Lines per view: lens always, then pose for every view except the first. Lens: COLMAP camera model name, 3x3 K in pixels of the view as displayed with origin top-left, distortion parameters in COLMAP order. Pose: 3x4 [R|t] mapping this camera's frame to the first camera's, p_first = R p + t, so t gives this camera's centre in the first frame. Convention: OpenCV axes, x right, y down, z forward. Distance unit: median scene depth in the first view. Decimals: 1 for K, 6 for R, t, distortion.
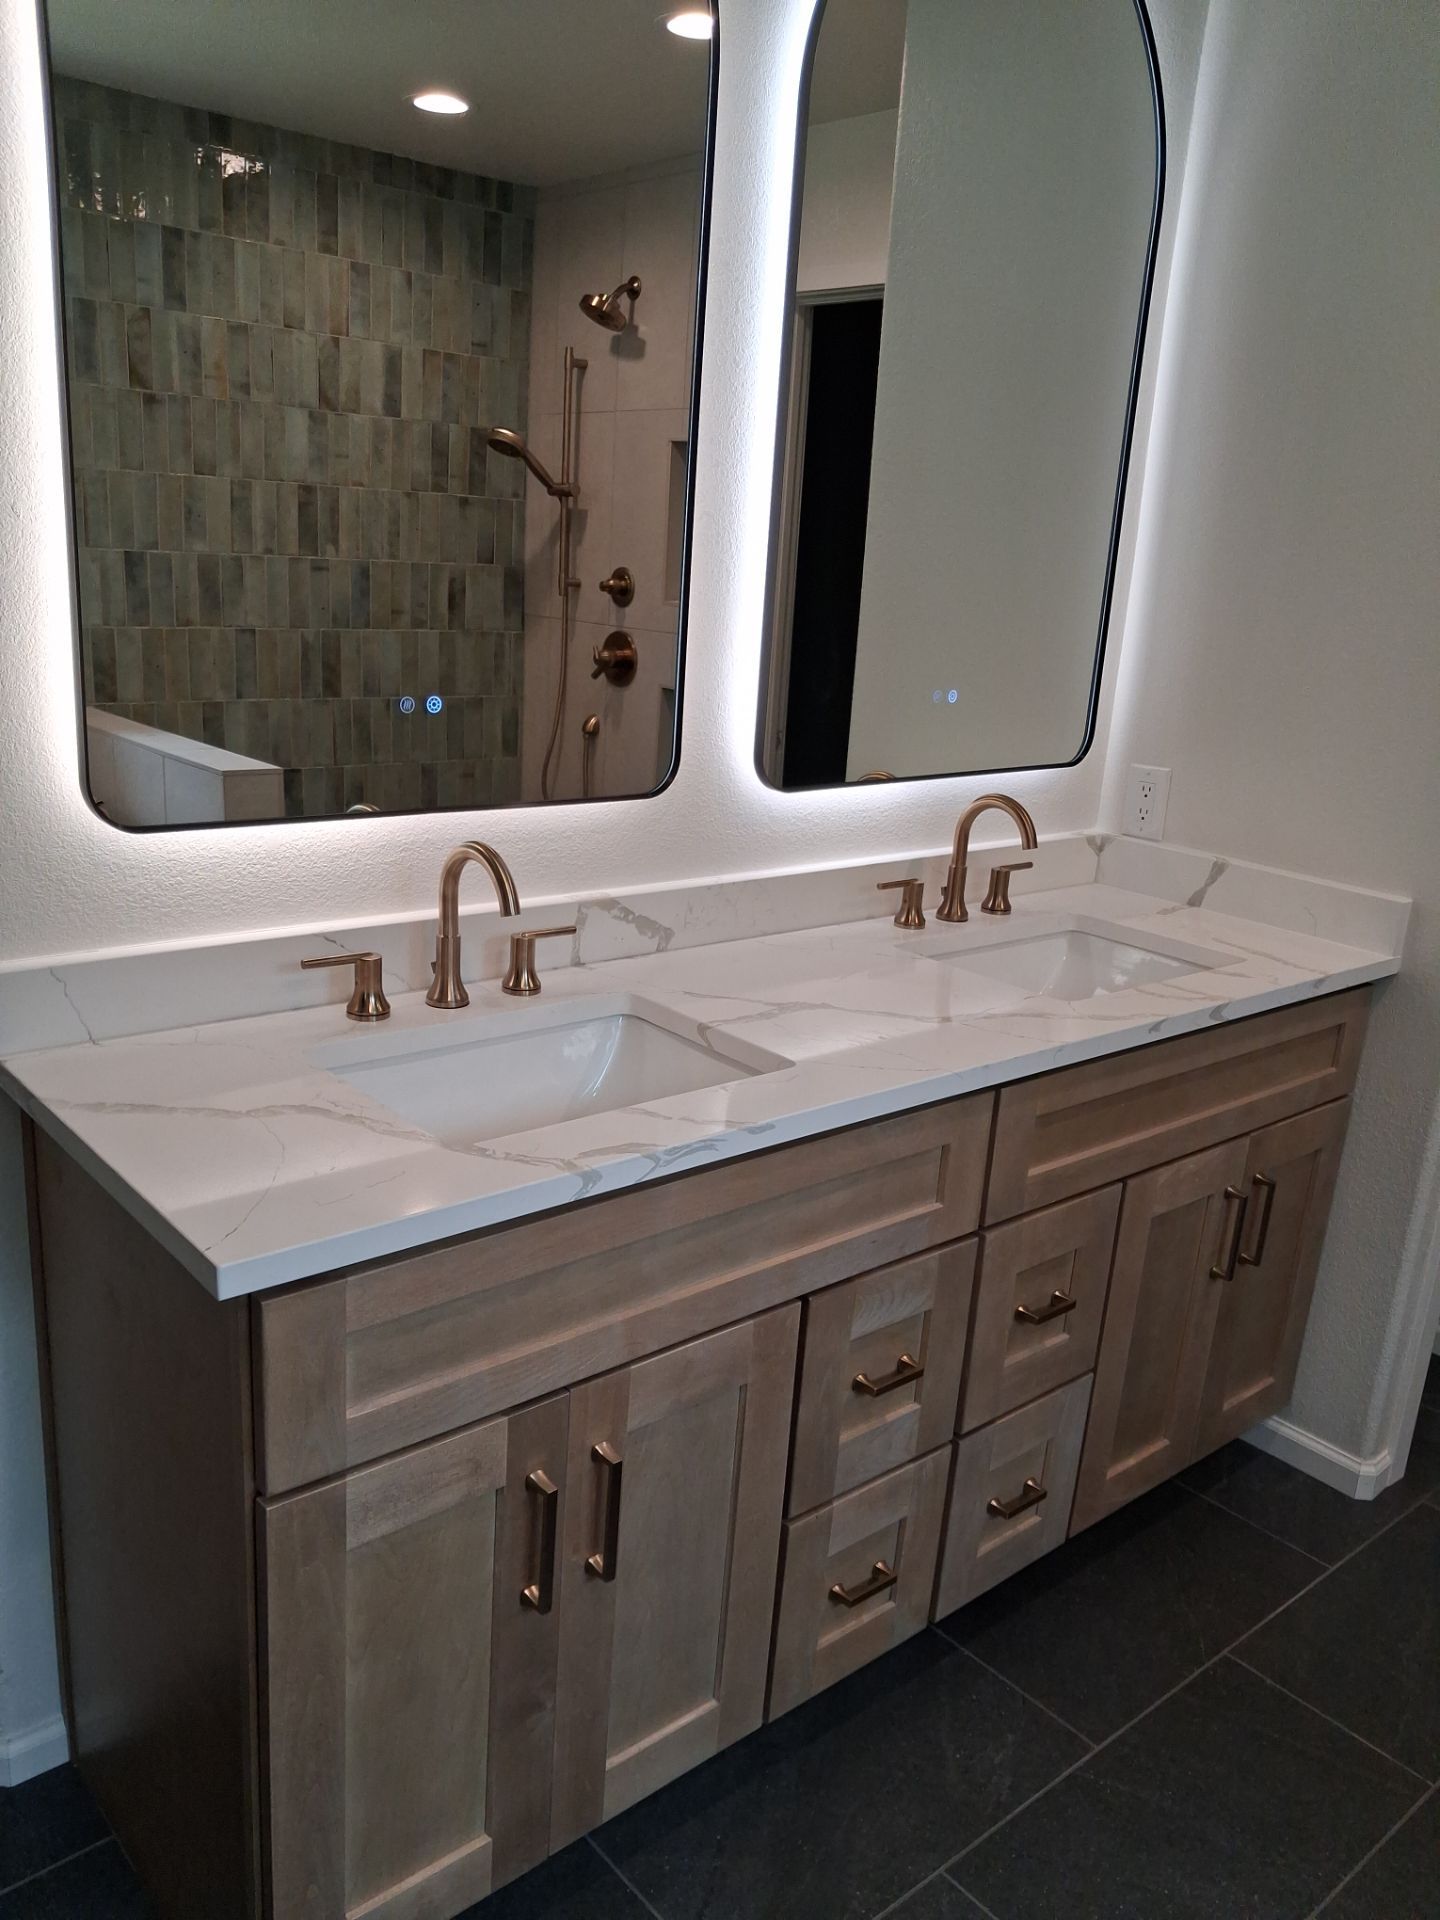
lens RADIAL K [[1504.6, 0, 740.1], [0, 1504.6, 966.1], [0, 0, 1]] dist [0.029187, -0.047530]
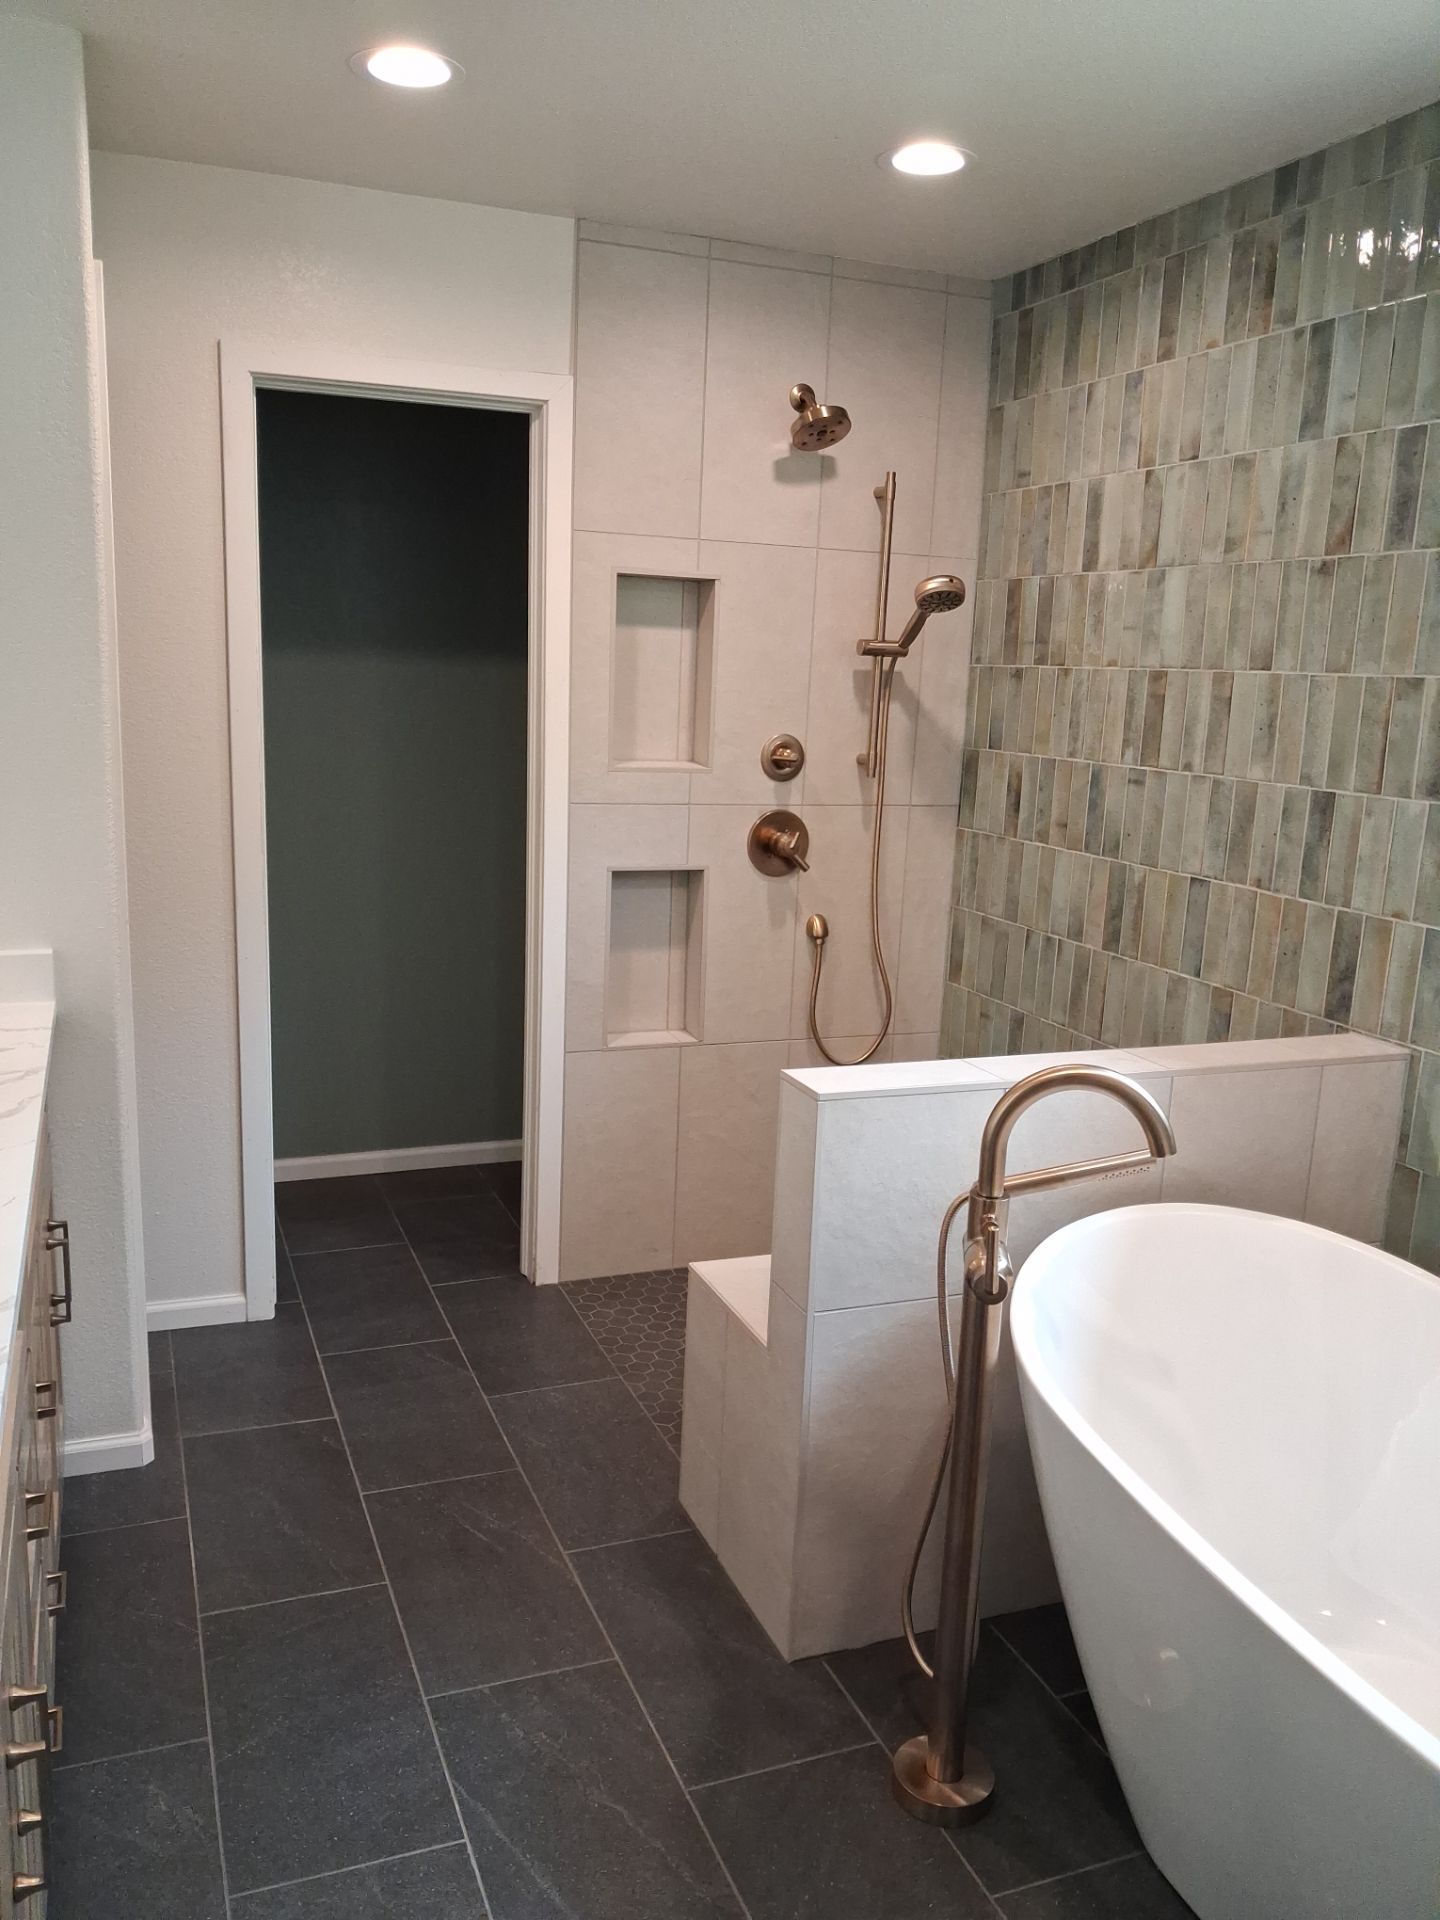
lens RADIAL K [[1504.6, 0, 719.2], [0, 1504.6, 990.7], [0, 0, 1]] dist [0.029187, -0.047530]
pose [[0.320916, -0.246658, 0.914425, -0.487774], [0.235528, 0.955946, 0.175199, -0.105108], [-0.917355, 0.159148, 0.364873, 0.154378]]
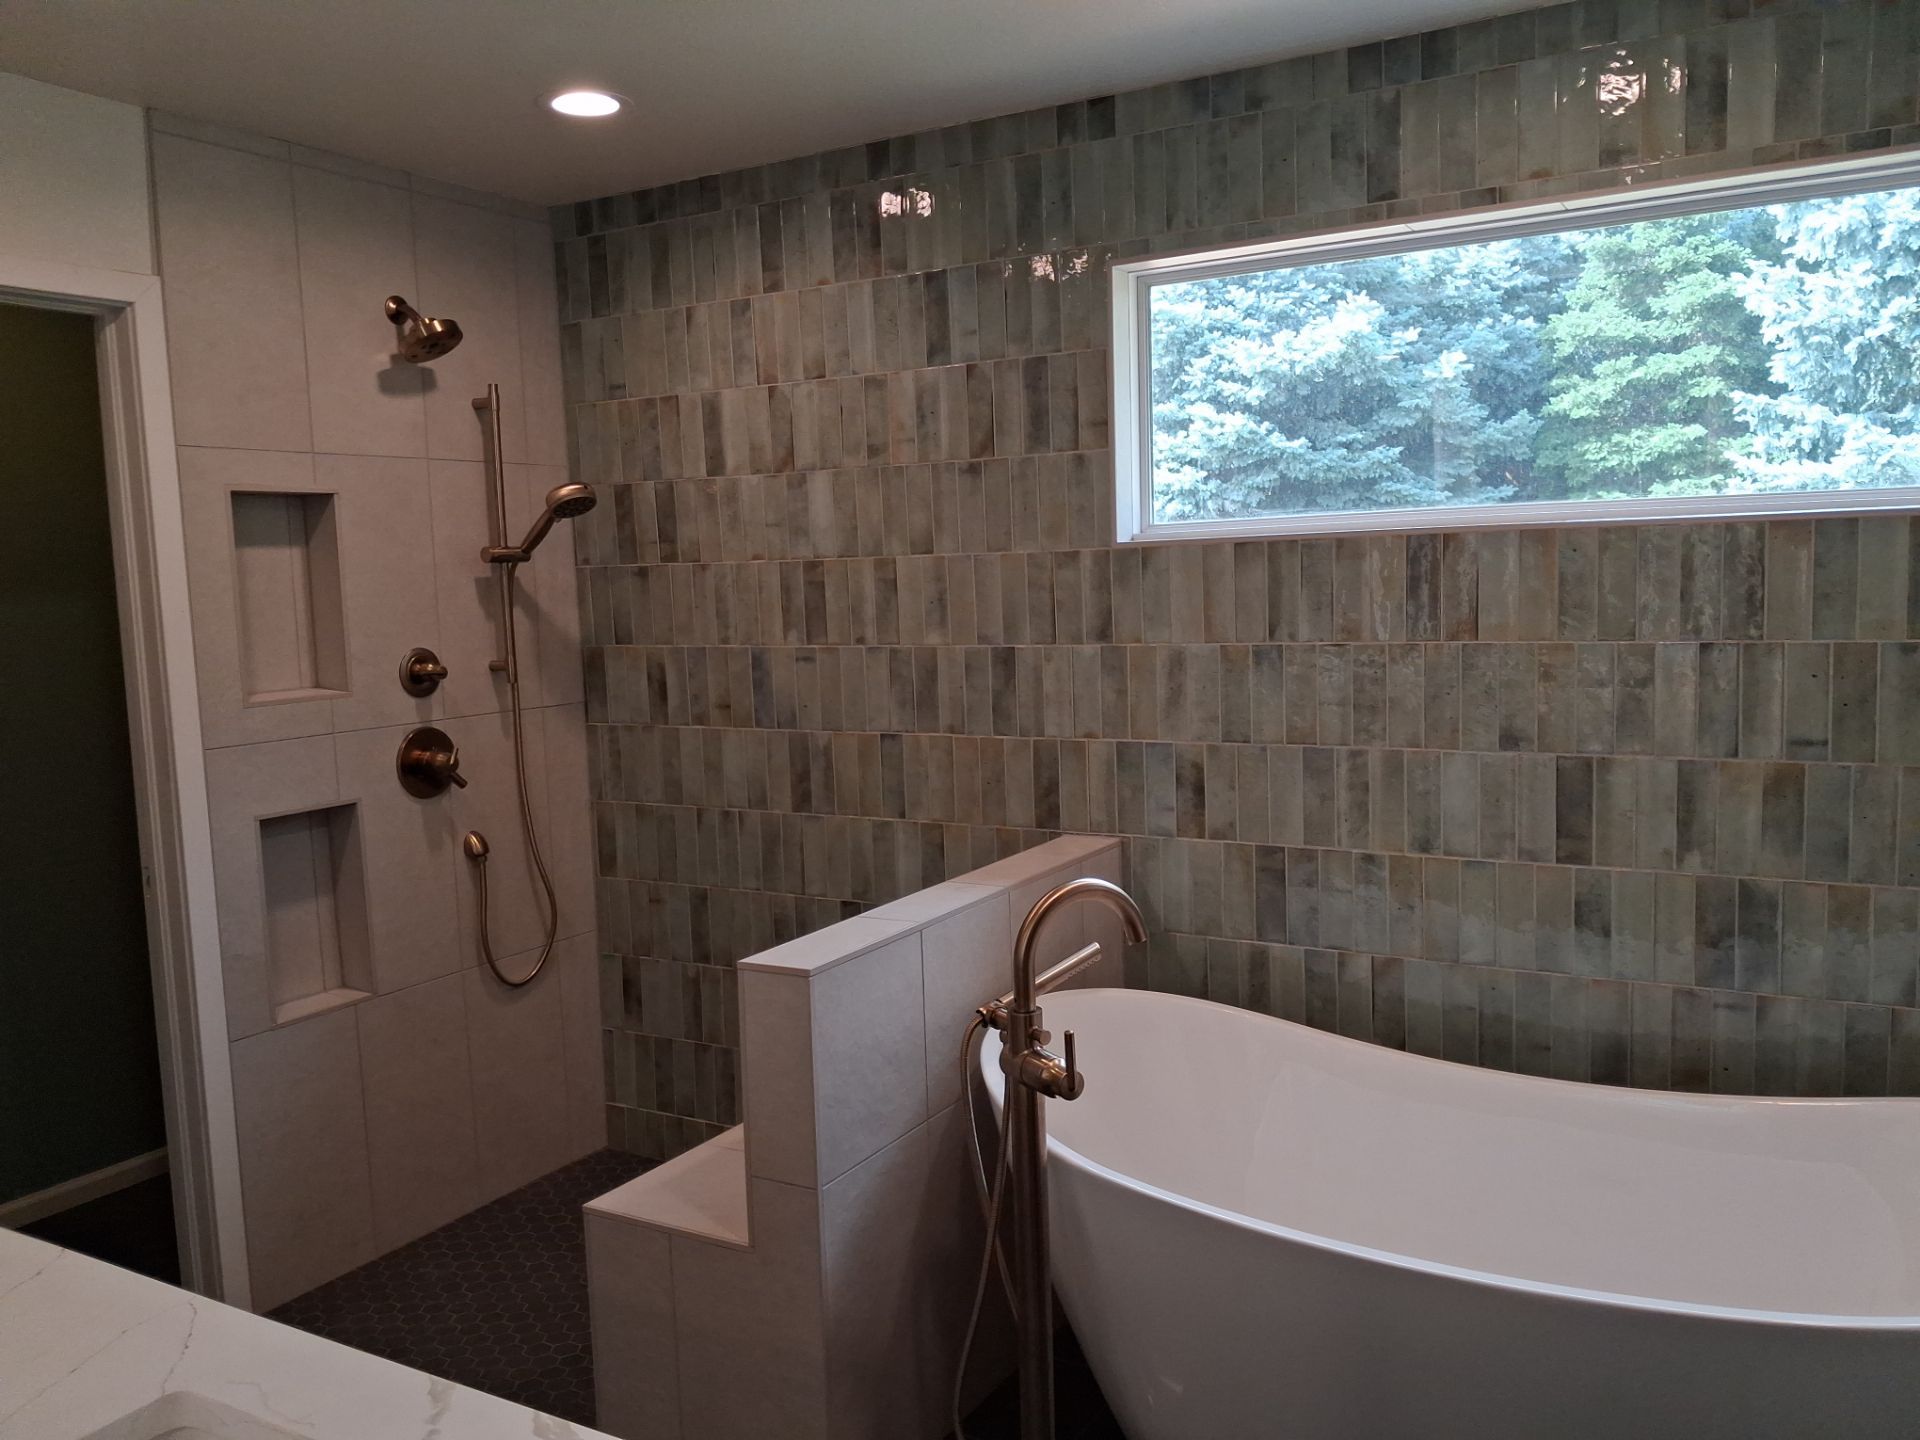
lens RADIAL K [[1504.6, 0, 986.7], [0, 1504.6, 726.1], [0, 0, 1]] dist [0.029187, -0.047530]
pose [[-0.335545, -0.151186, 0.929813, -0.562186], [0.264808, 0.932099, 0.247119, -0.236219], [-0.904039, 0.329141, -0.272726, 0.602911]]
